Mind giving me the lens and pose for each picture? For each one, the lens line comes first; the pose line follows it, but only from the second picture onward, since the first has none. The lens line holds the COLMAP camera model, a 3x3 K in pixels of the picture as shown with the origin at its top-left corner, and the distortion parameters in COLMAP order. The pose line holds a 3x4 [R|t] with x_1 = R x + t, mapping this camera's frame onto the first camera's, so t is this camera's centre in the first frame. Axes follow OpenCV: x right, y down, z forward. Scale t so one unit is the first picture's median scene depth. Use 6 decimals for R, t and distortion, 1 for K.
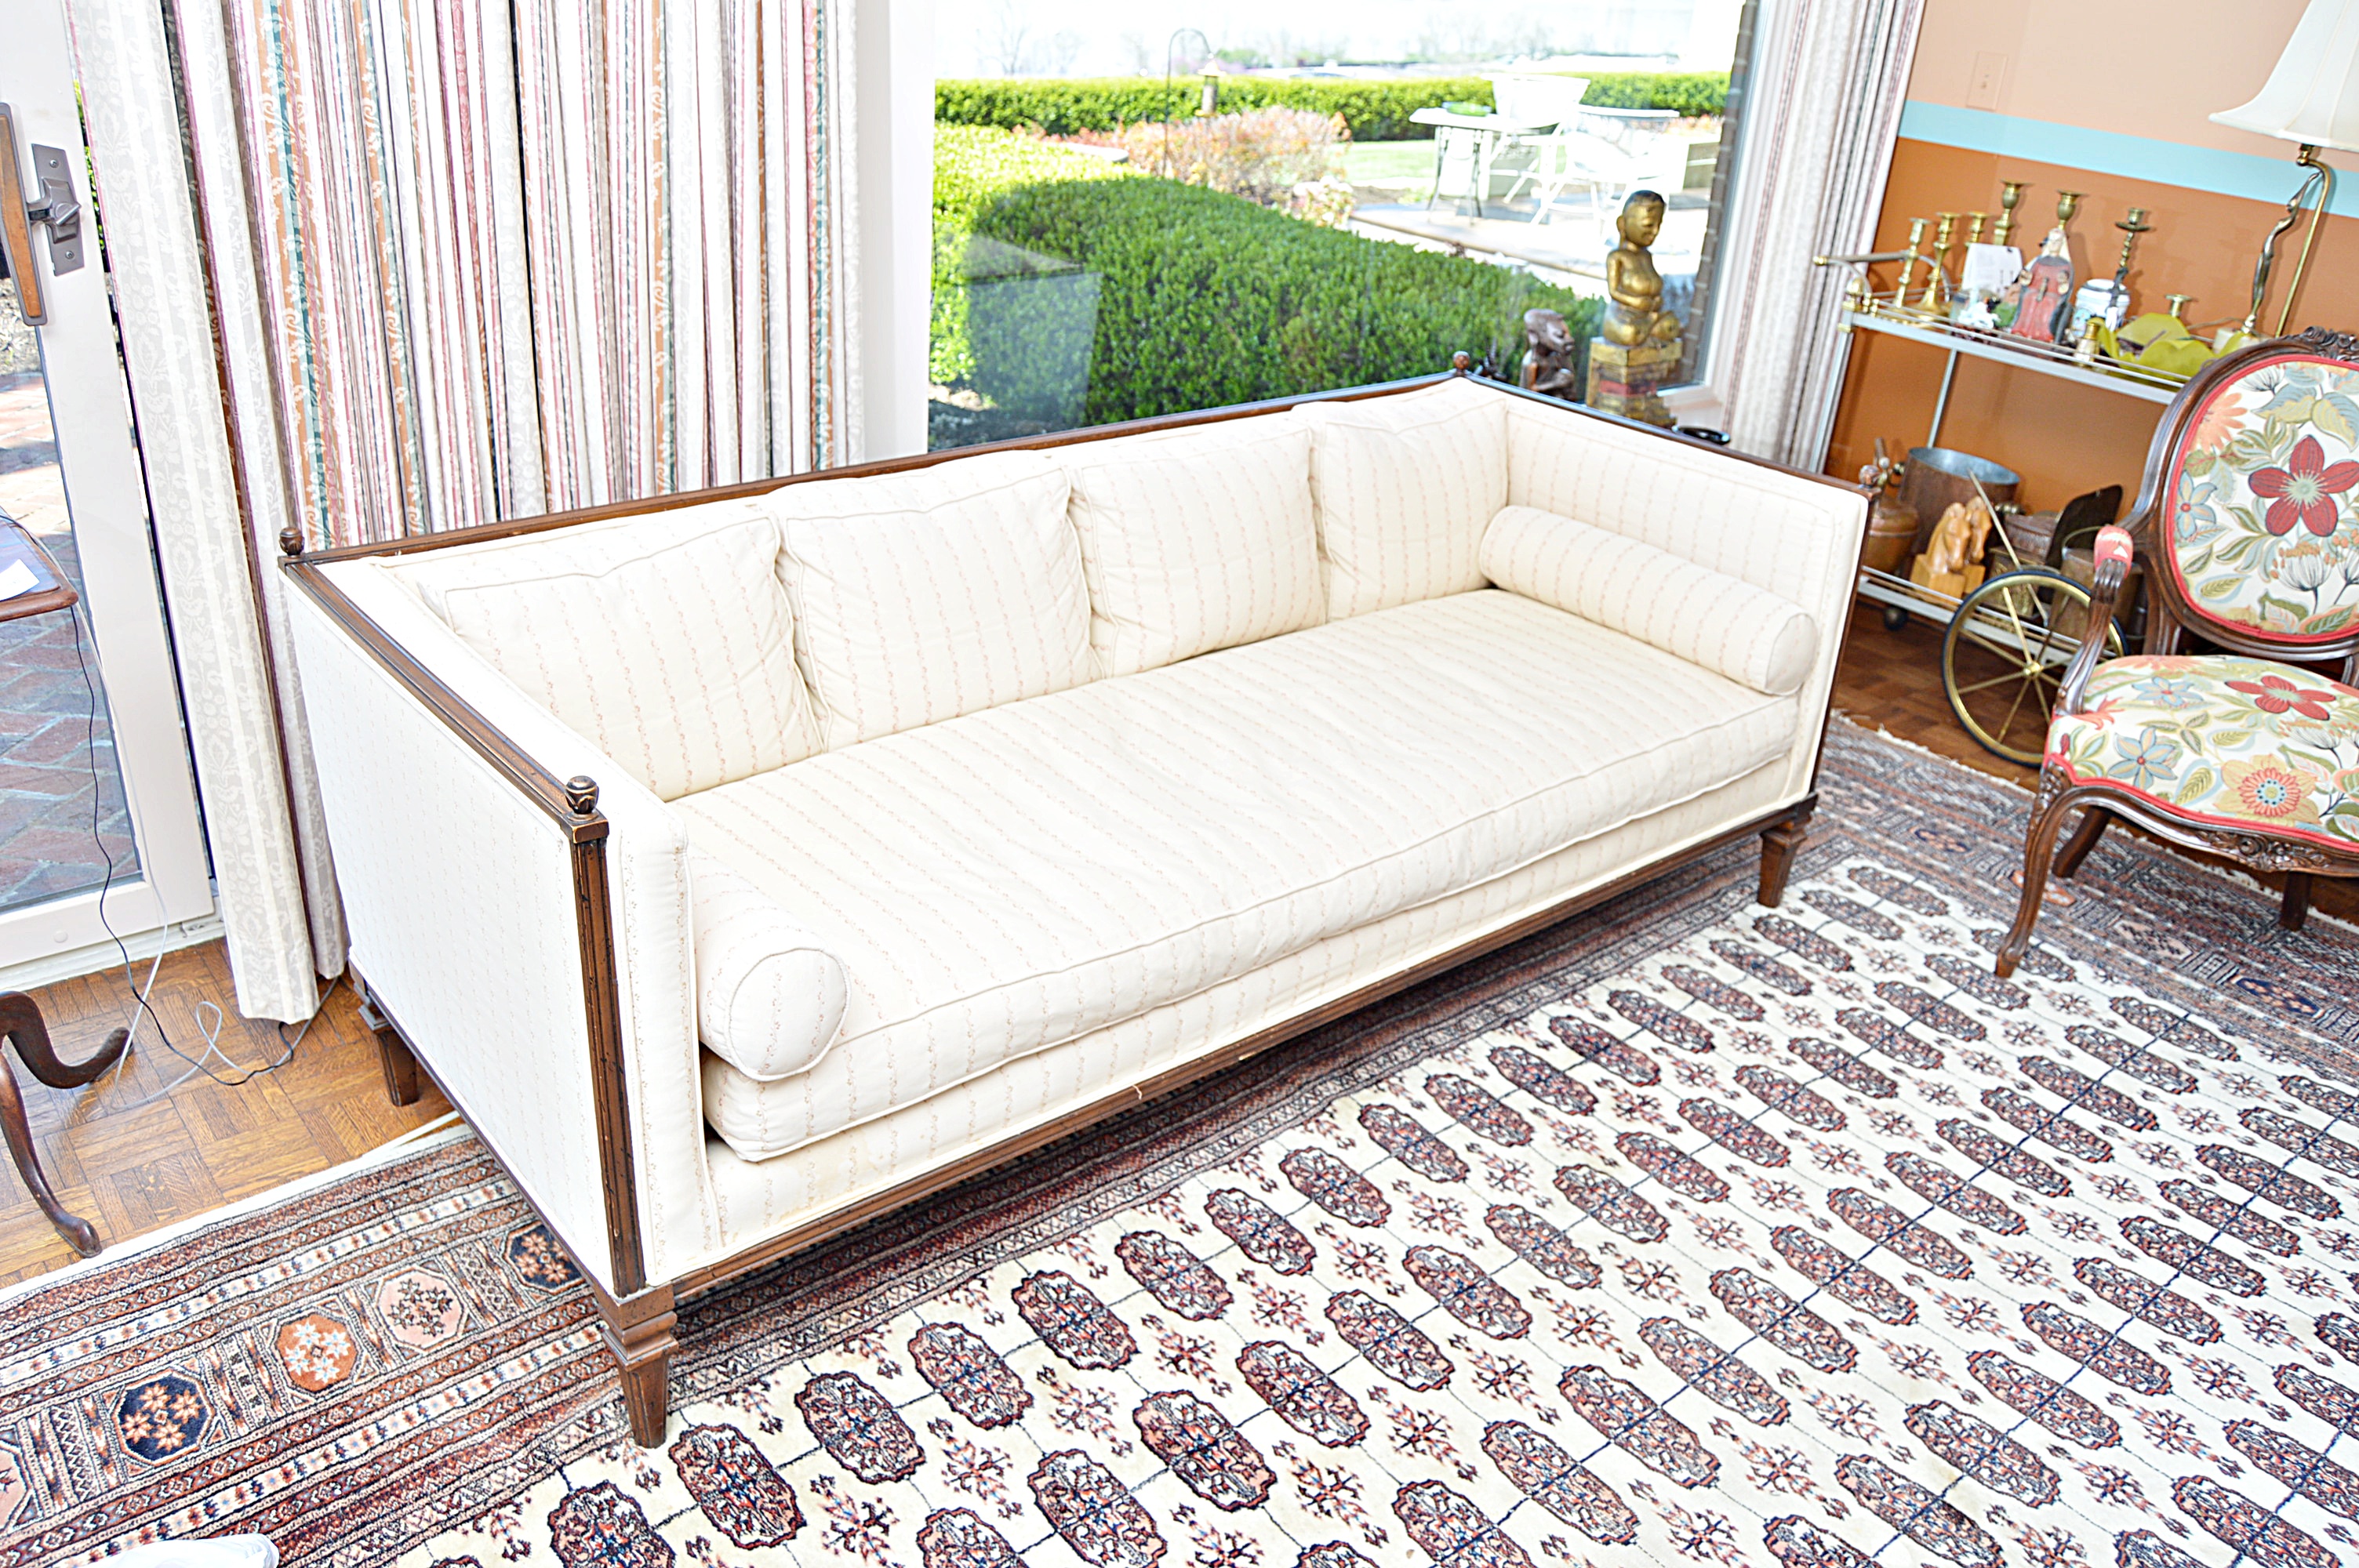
lens RADIAL K [[1863.5, 0, 1176.3], [0, 1863.5, 781.7], [0, 0, 1]] dist [-0.090401, 0.014683]
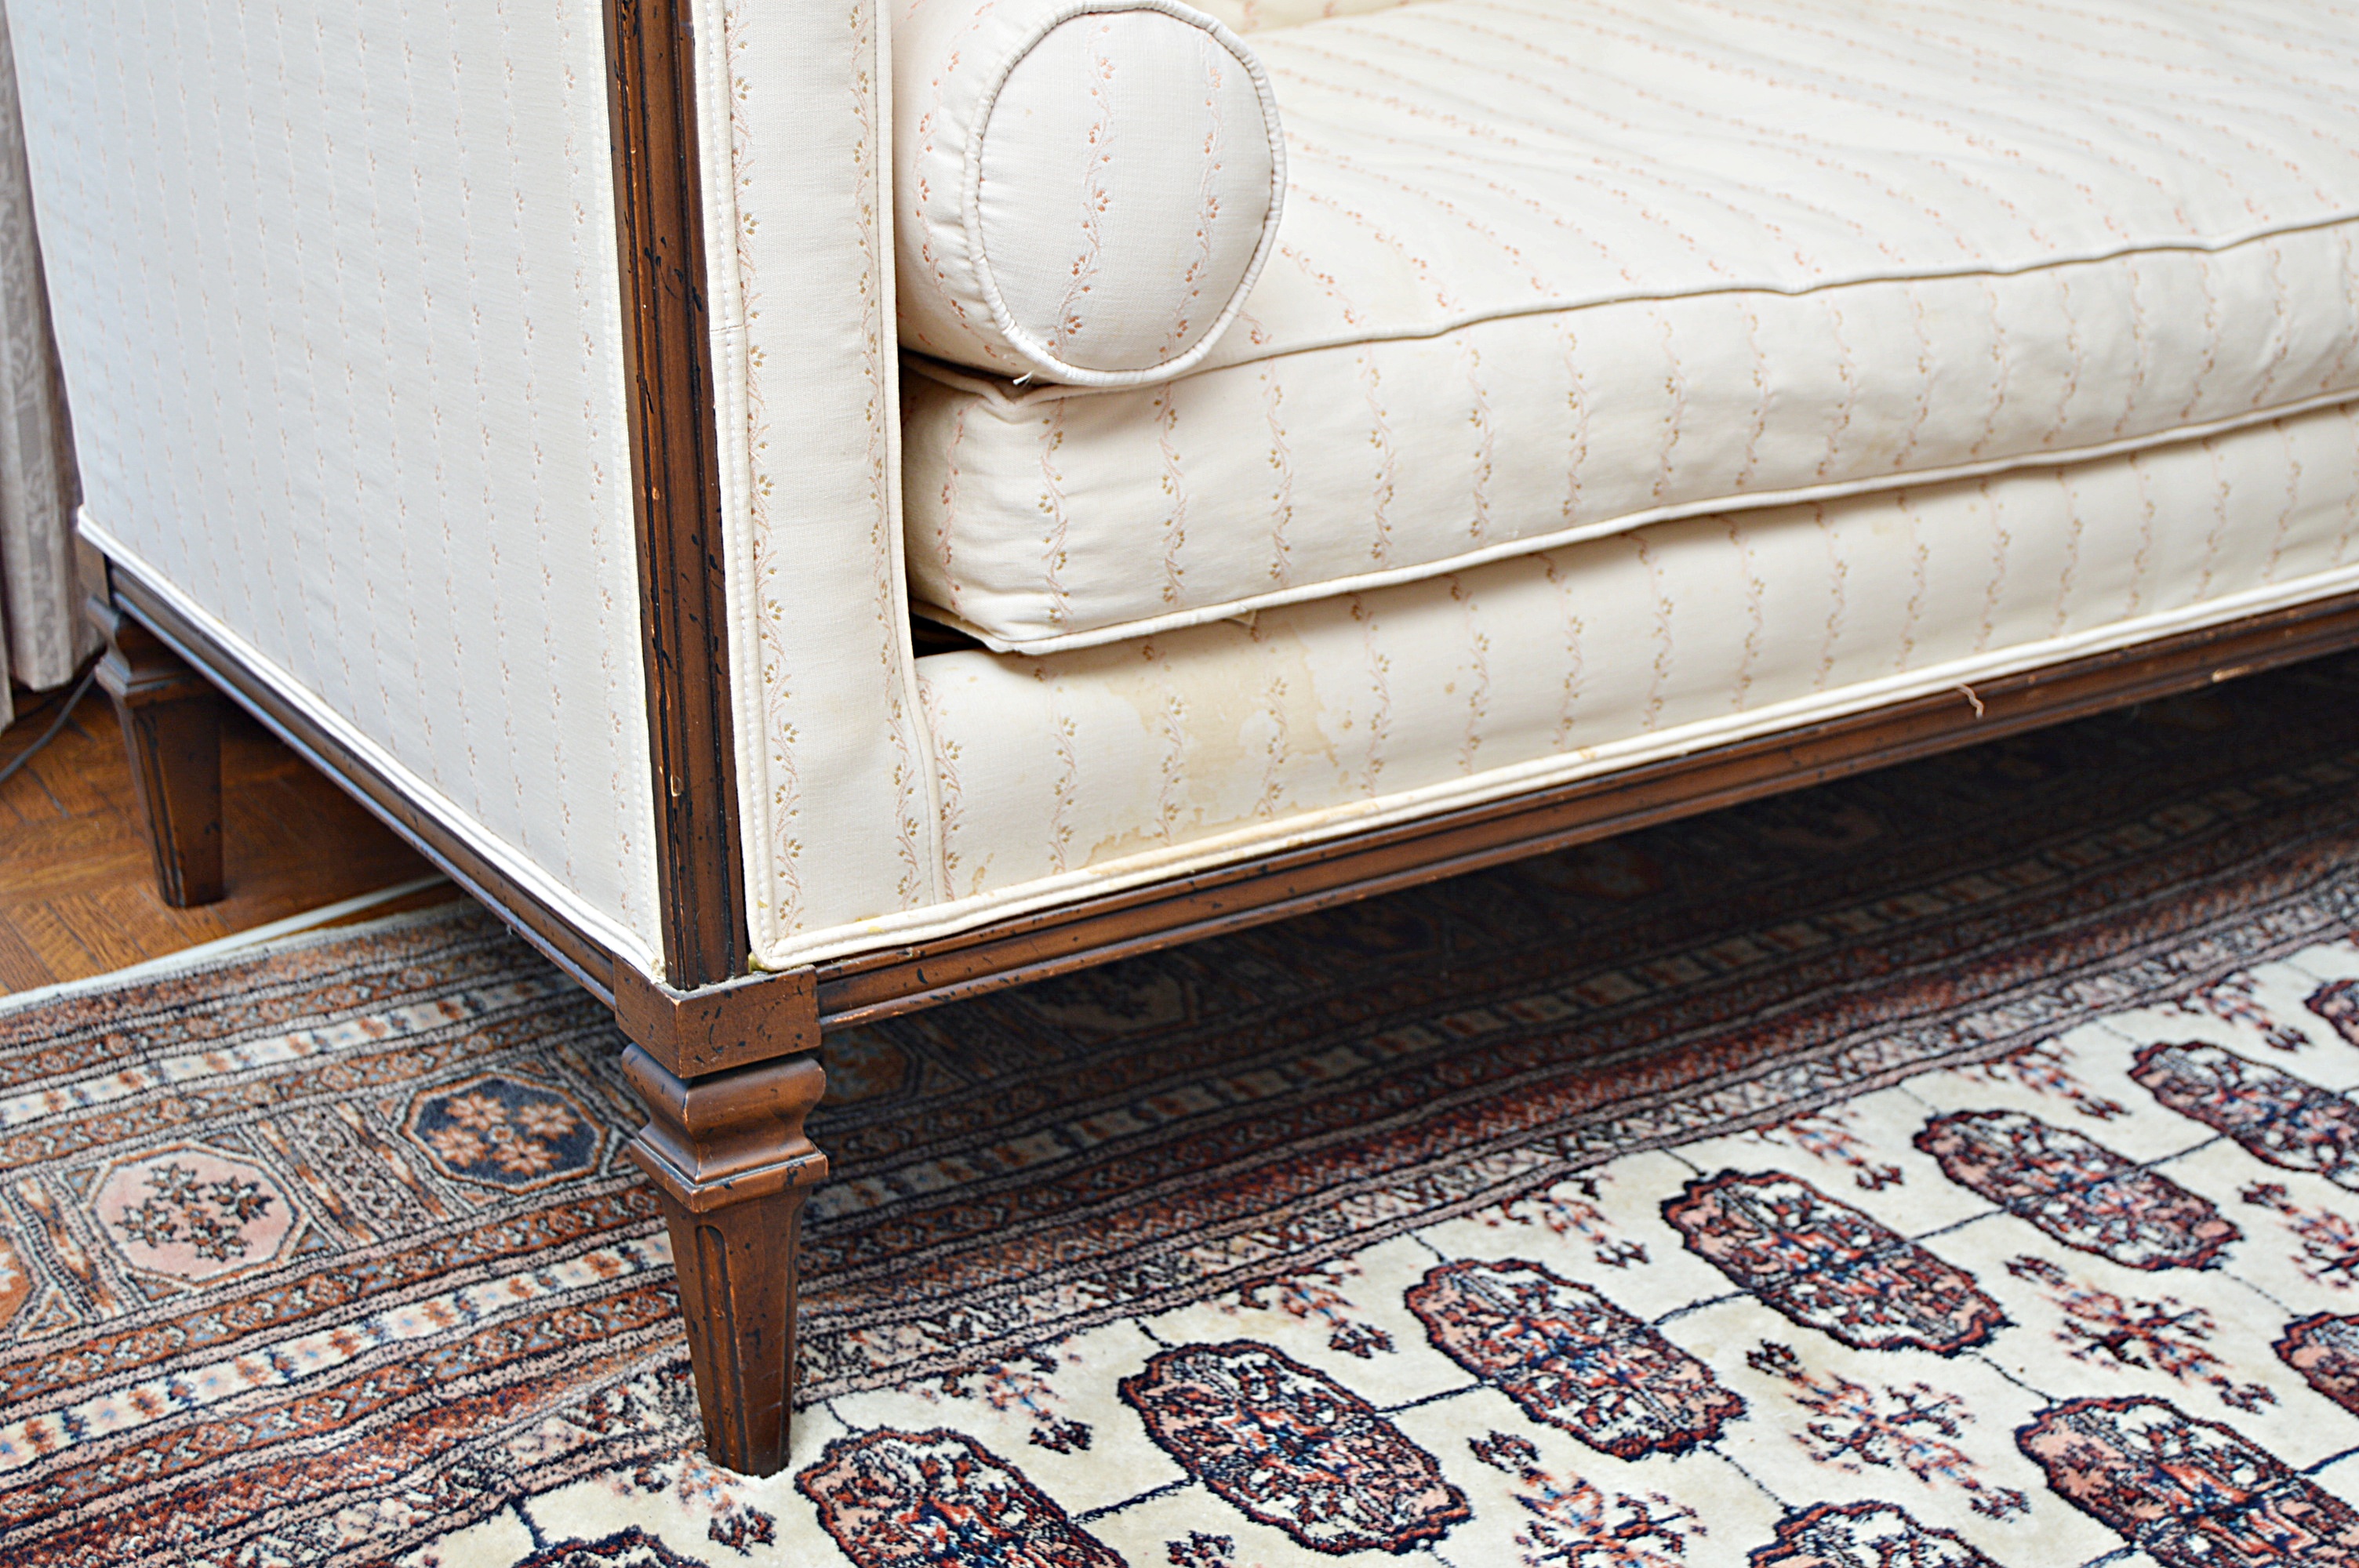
lens RADIAL K [[3595.2, 0, 1189.8], [0, 3595.2, 788.2], [0, 0, 1]] dist [-0.051764, 0.000000]
pose [[0.988258, -0.019985, -0.151479, -0.072188], [0.005529, 0.995437, -0.095261, 0.264735], [0.152692, 0.093305, 0.983859, 0.236973]]
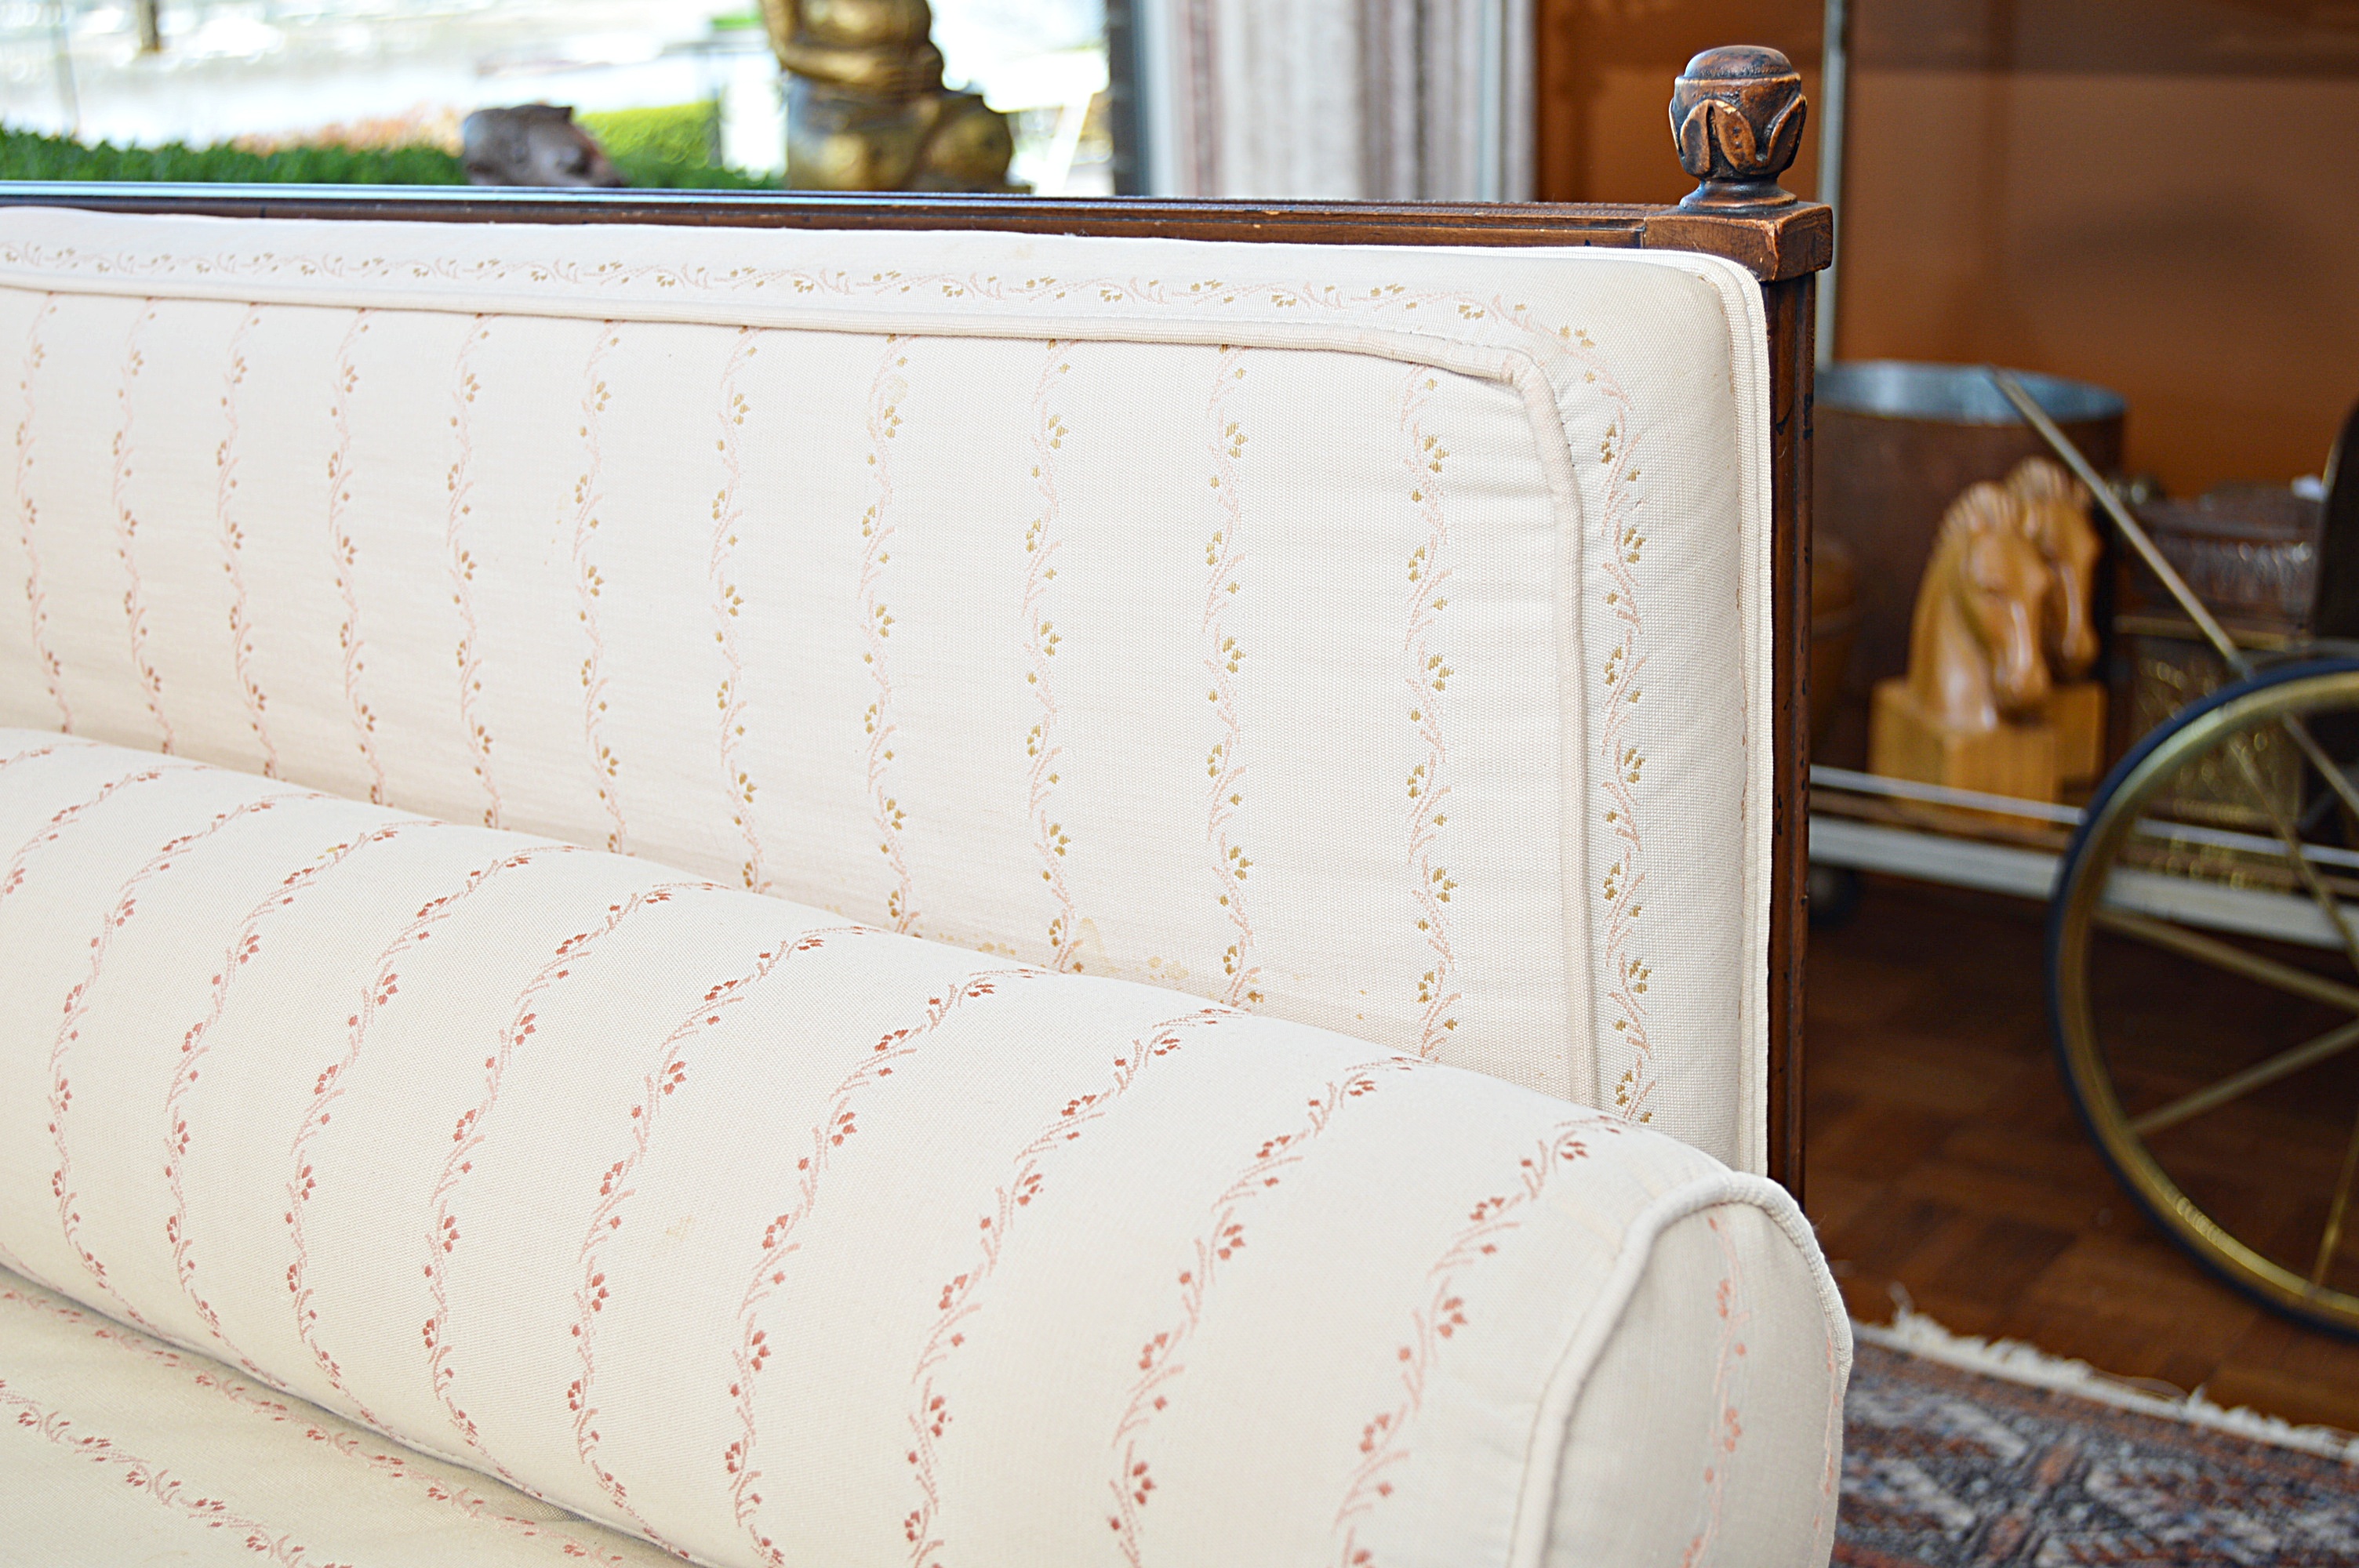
lens RADIAL K [[3087.6, 0, 1179.6], [0, 3087.6, 788.3], [0, 0, 1]] dist [-0.076609, 0.000000]
pose [[0.965703, -0.159252, 0.205077, 0.361519], [0.190166, 0.971572, -0.141016, -0.112364], [-0.176790, 0.175178, 0.968534, 1.030584]]
